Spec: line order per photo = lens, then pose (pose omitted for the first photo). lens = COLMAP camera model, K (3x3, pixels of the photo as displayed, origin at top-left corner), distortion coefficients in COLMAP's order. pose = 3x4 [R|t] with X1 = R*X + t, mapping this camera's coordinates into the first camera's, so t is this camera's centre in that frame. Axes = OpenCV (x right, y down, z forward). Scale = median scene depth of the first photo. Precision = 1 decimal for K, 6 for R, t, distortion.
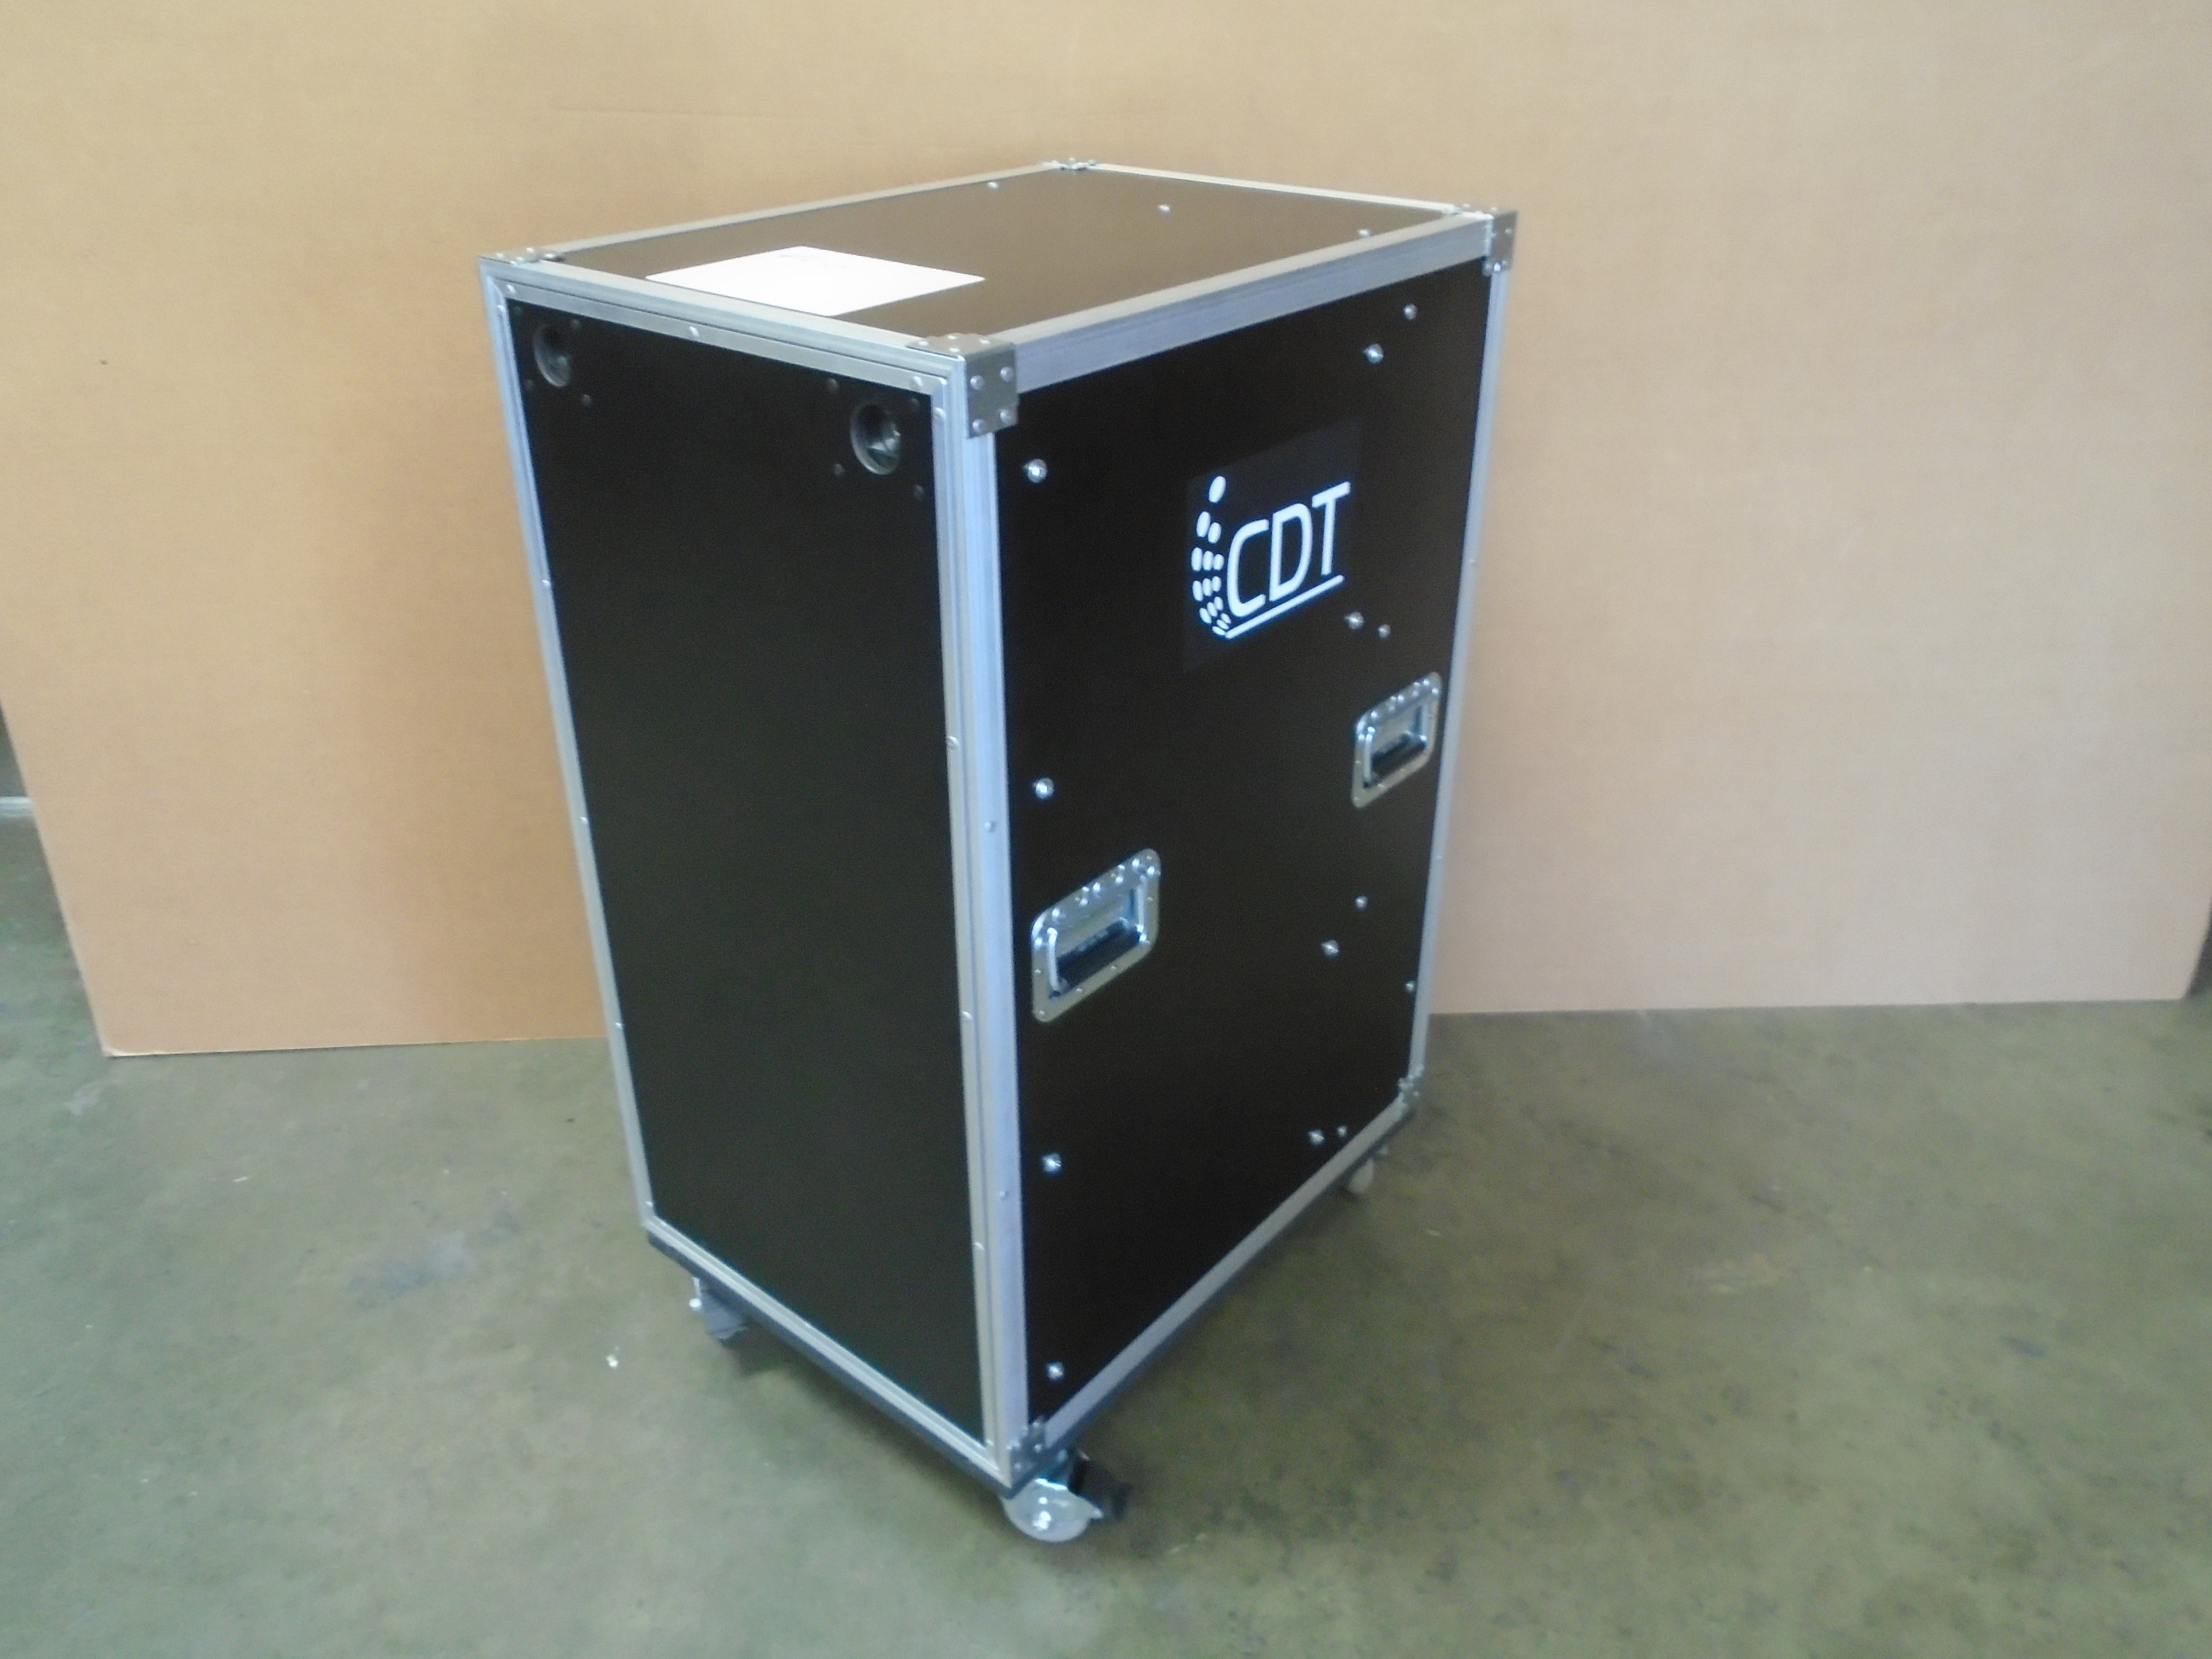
lens RADIAL K [[1754.8, 0, 1096.6], [0, 1754.8, 805.8], [0, 0, 1]] dist [-0.000282, -0.006298]
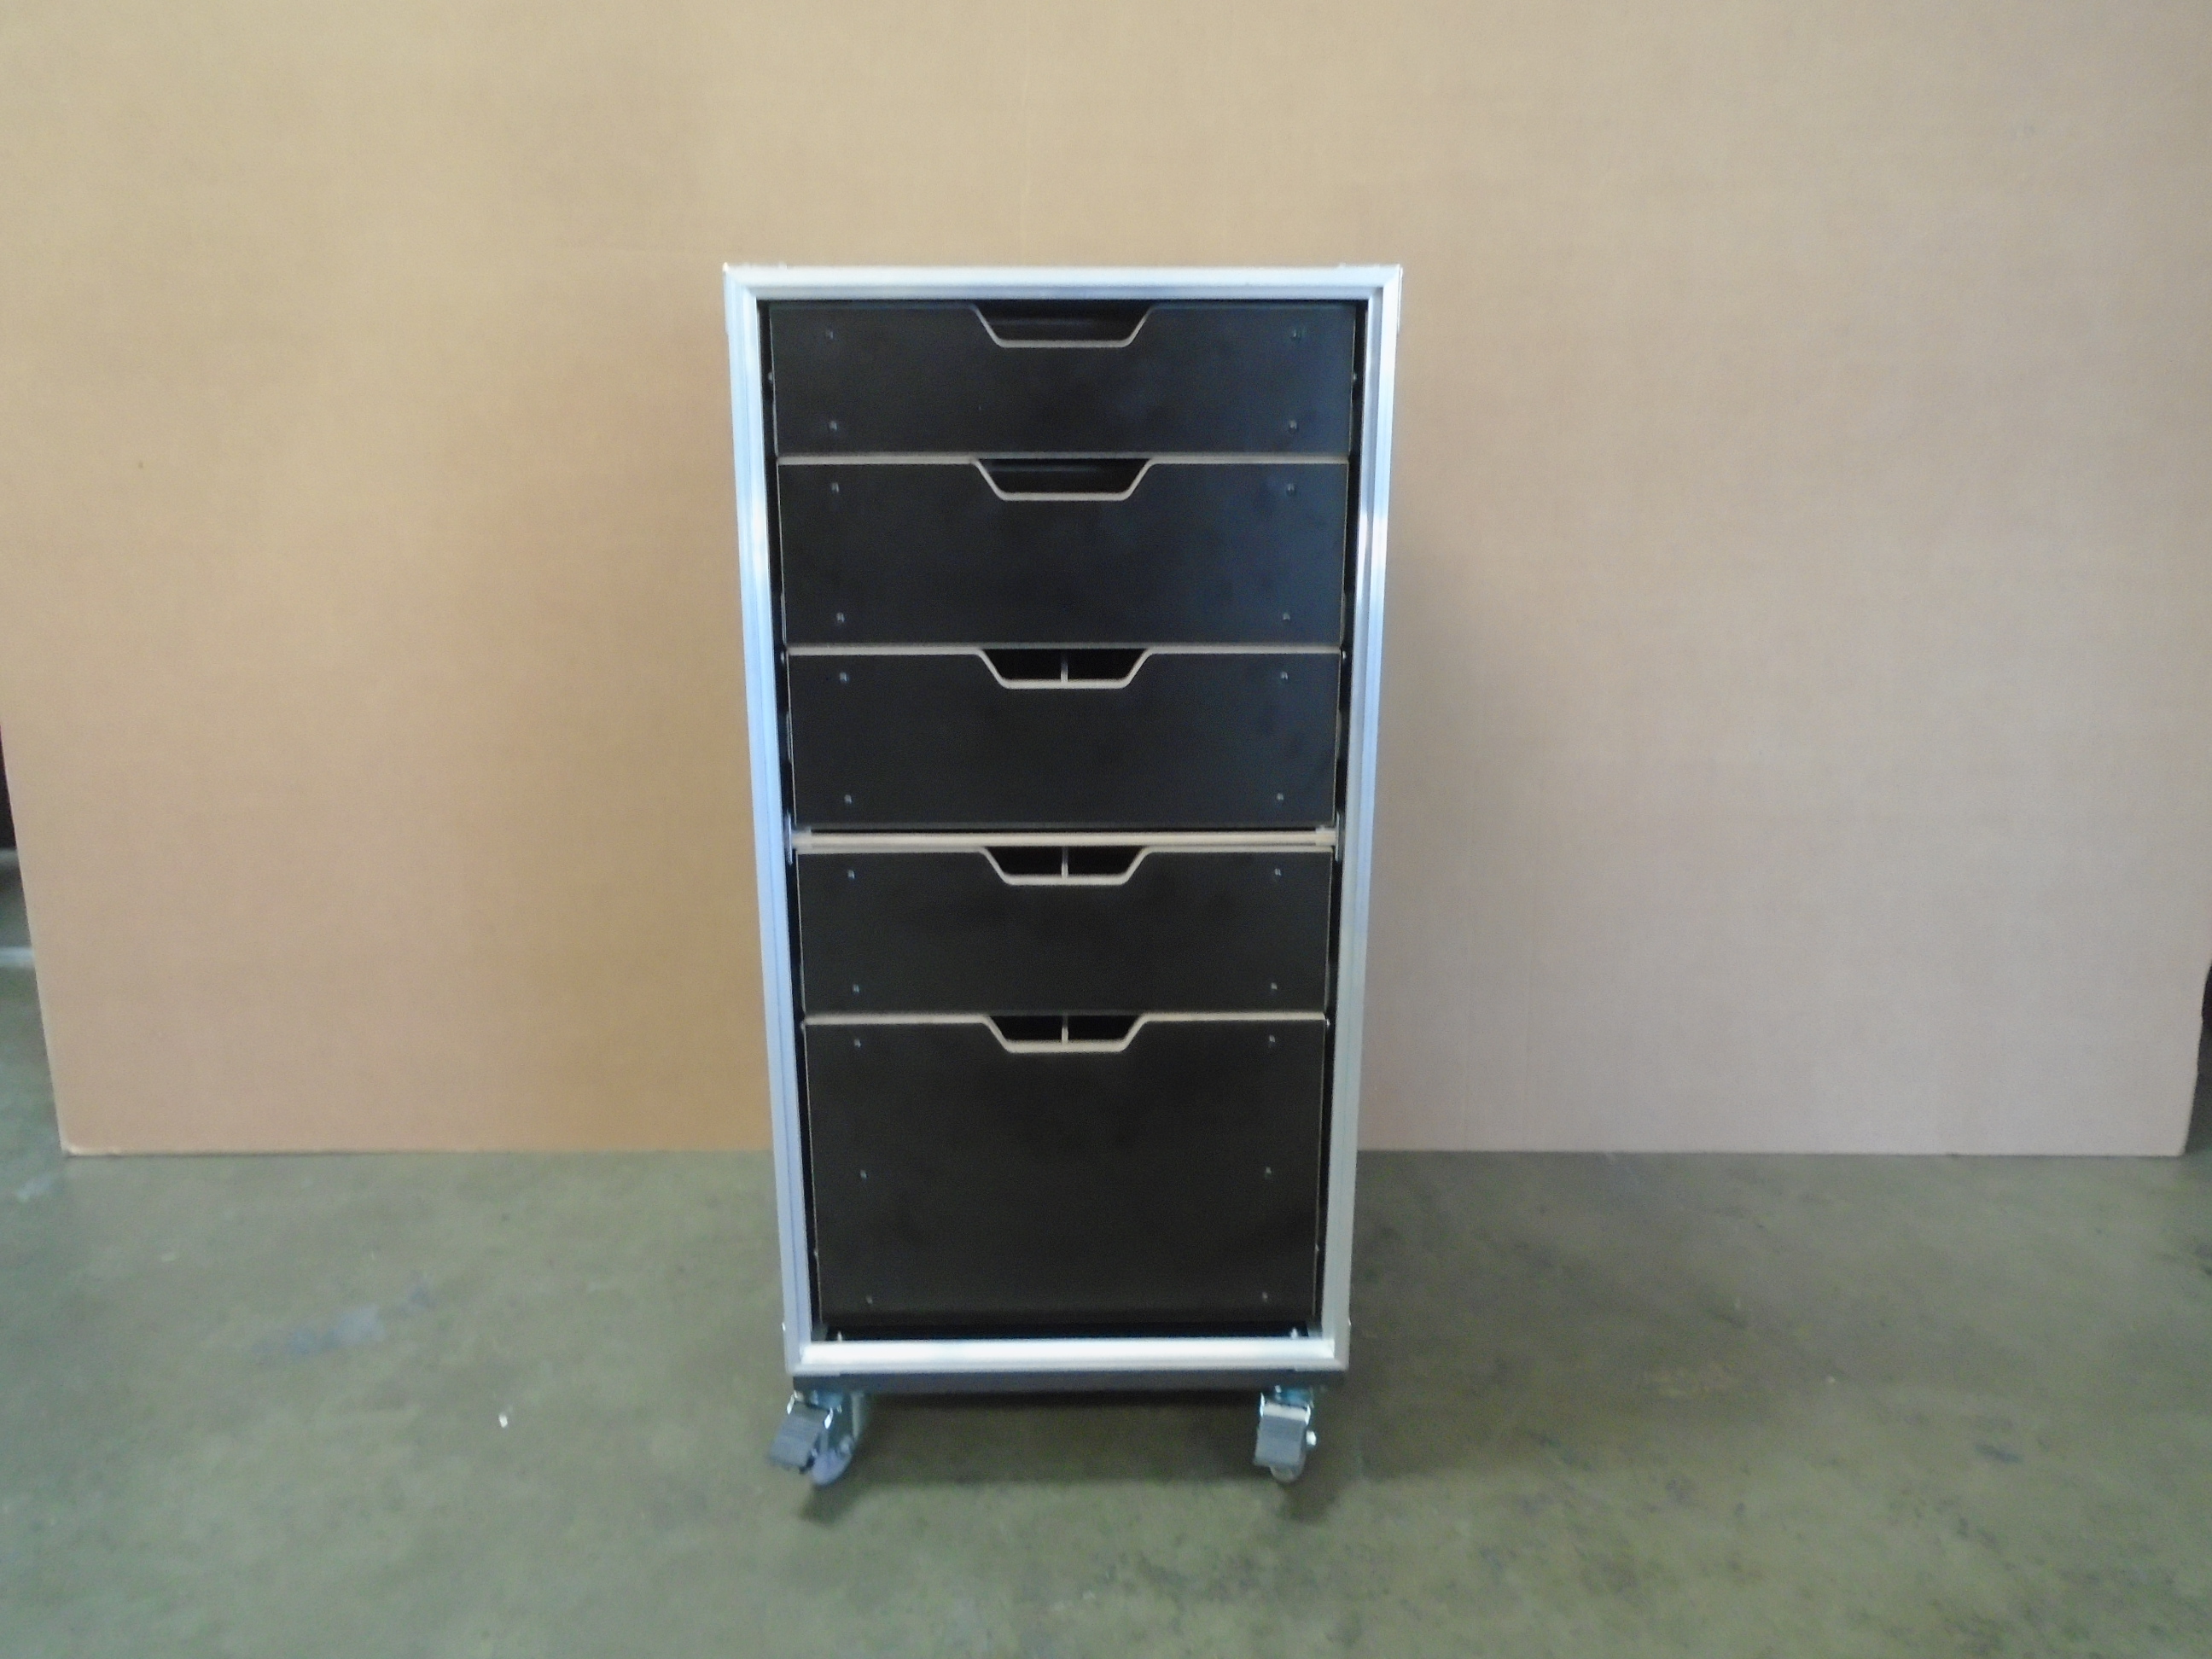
lens RADIAL K [[1754.8, 0, 1094.8], [0, 1754.8, 791.1], [0, 0, 1]] dist [-0.000282, -0.006298]
pose [[0.998701, 0.016295, -0.048269, 0.090494], [-0.026515, 0.975283, -0.219363, 0.183010], [0.043501, 0.220358, 0.974449, -0.002294]]
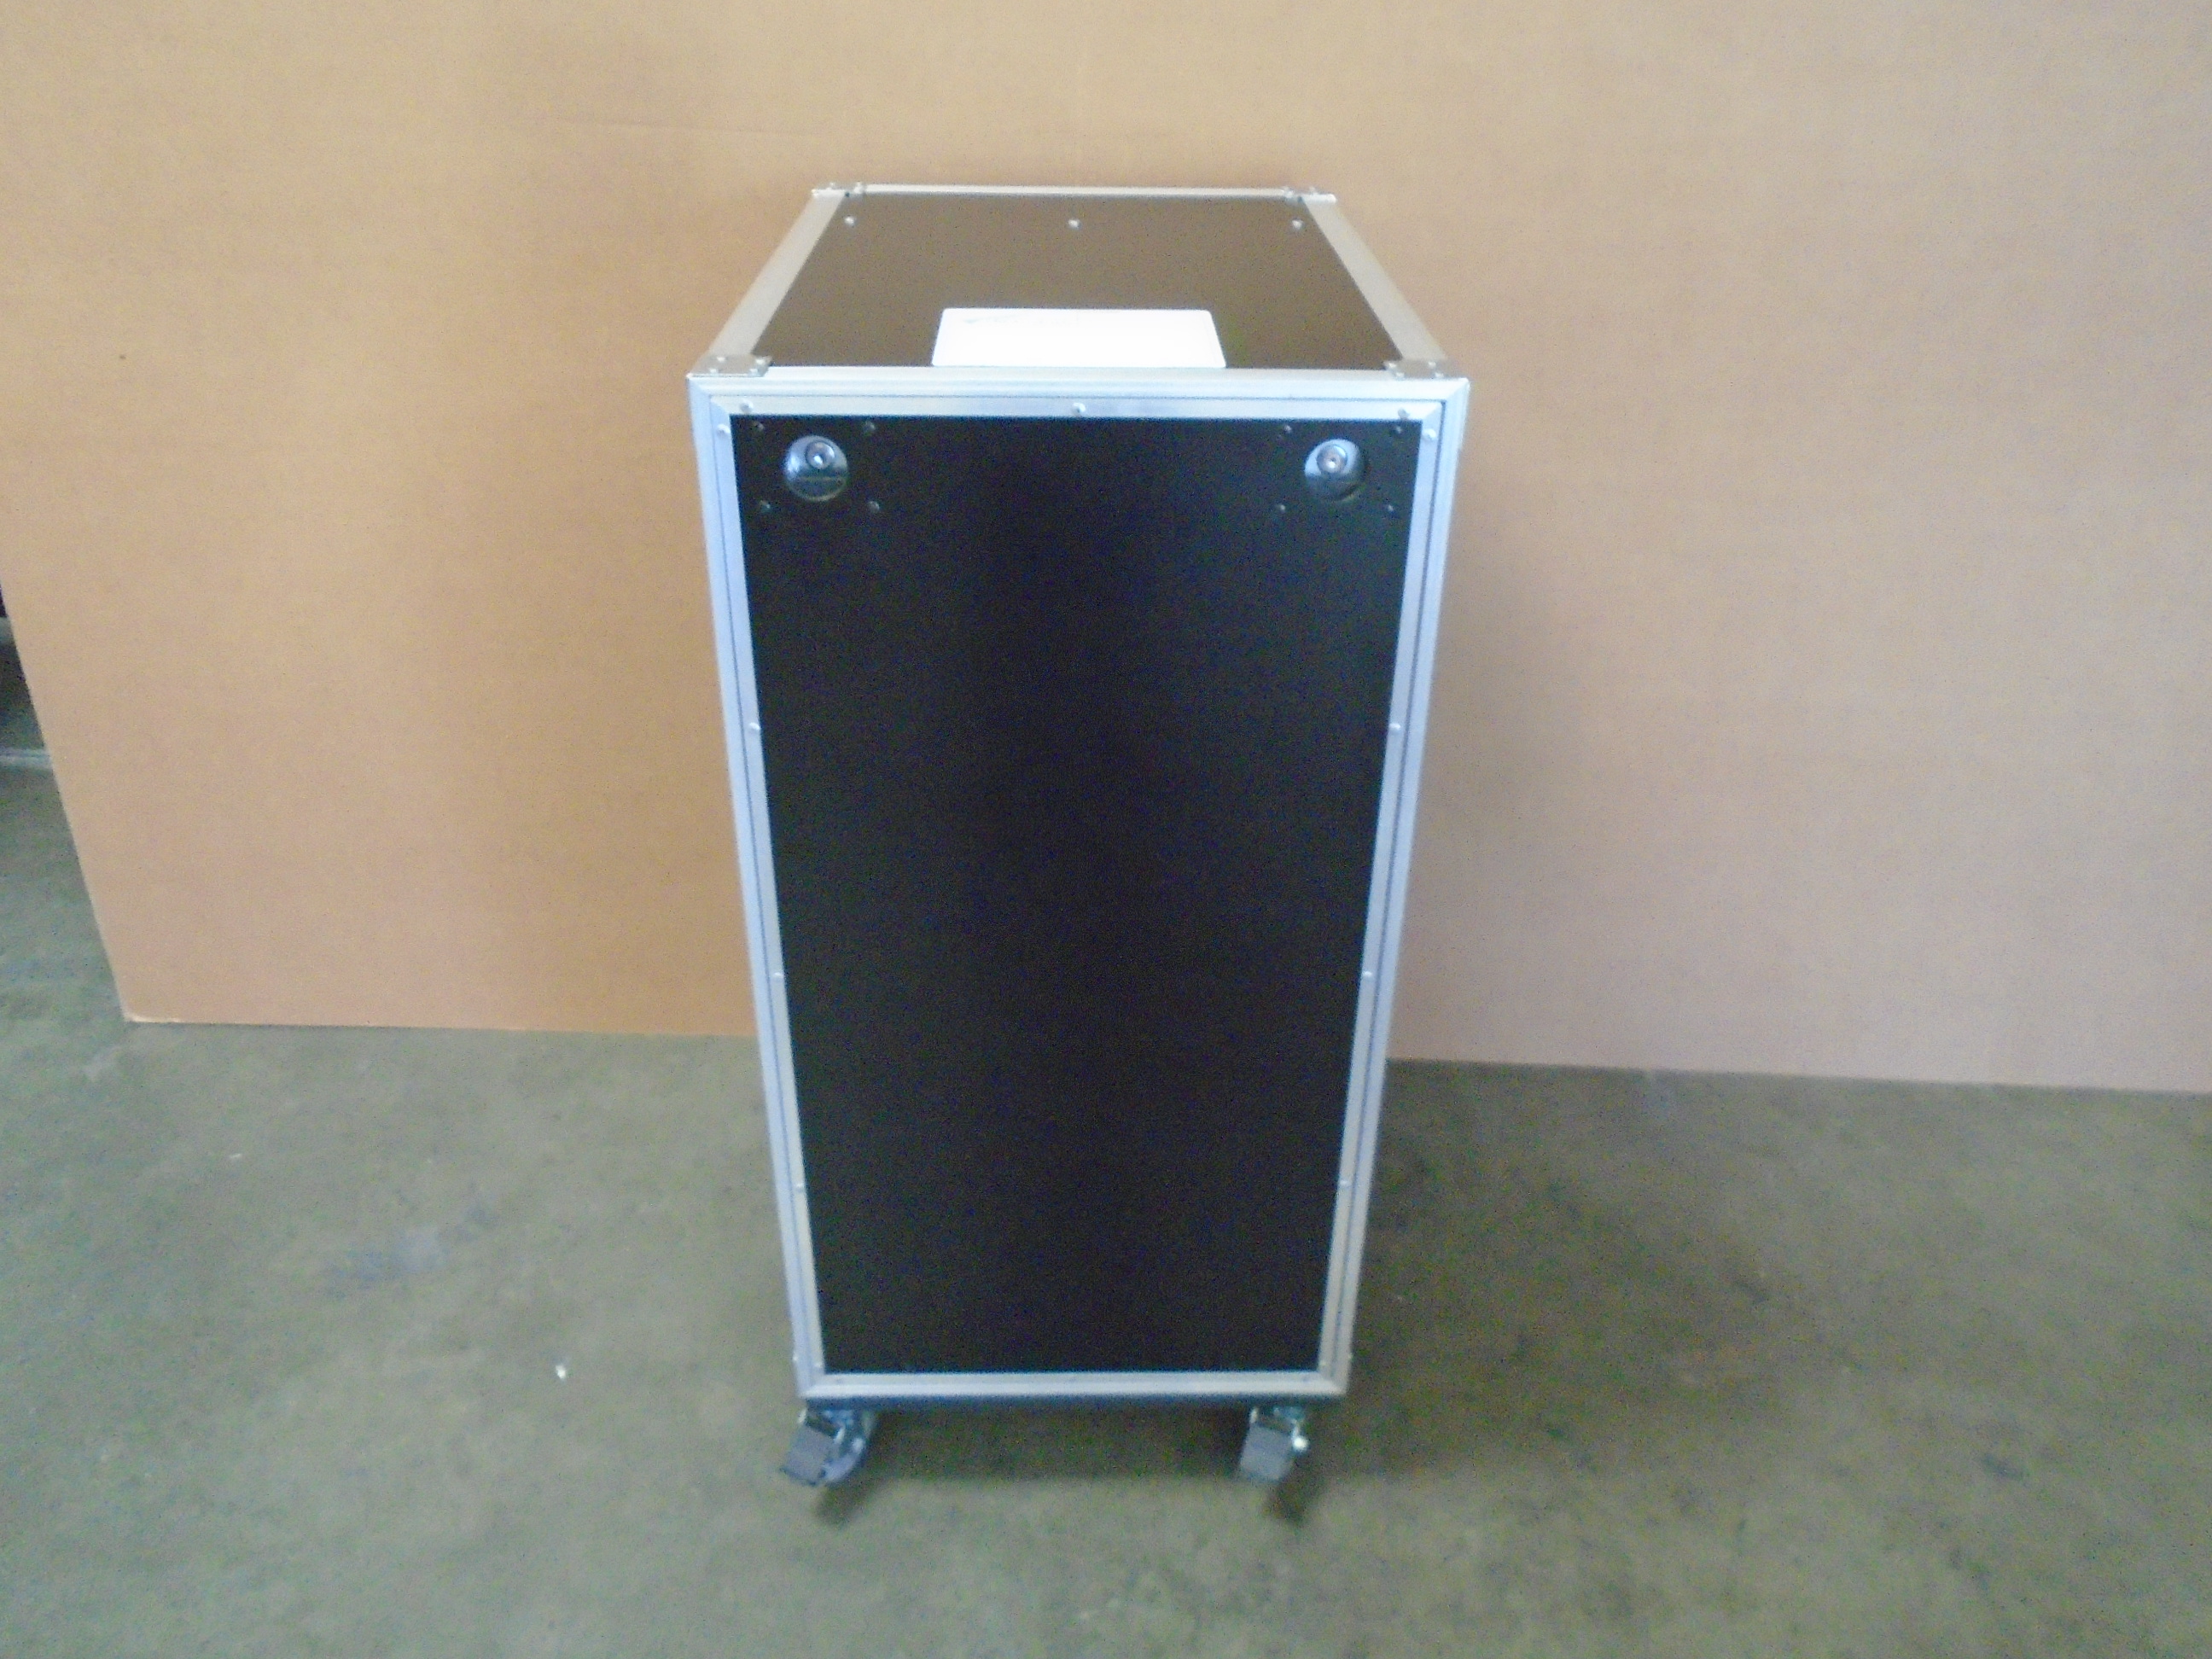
lens RADIAL K [[1754.8, 0, 1096.1], [0, 1754.8, 803.8], [0, 0, 1]] dist [-0.000282, -0.006298]
pose [[0.996111, 0.052626, -0.070661, 0.086445], [-0.050450, 0.998206, 0.032228, -0.058947], [0.072230, -0.028537, 0.996980, 0.021960]]
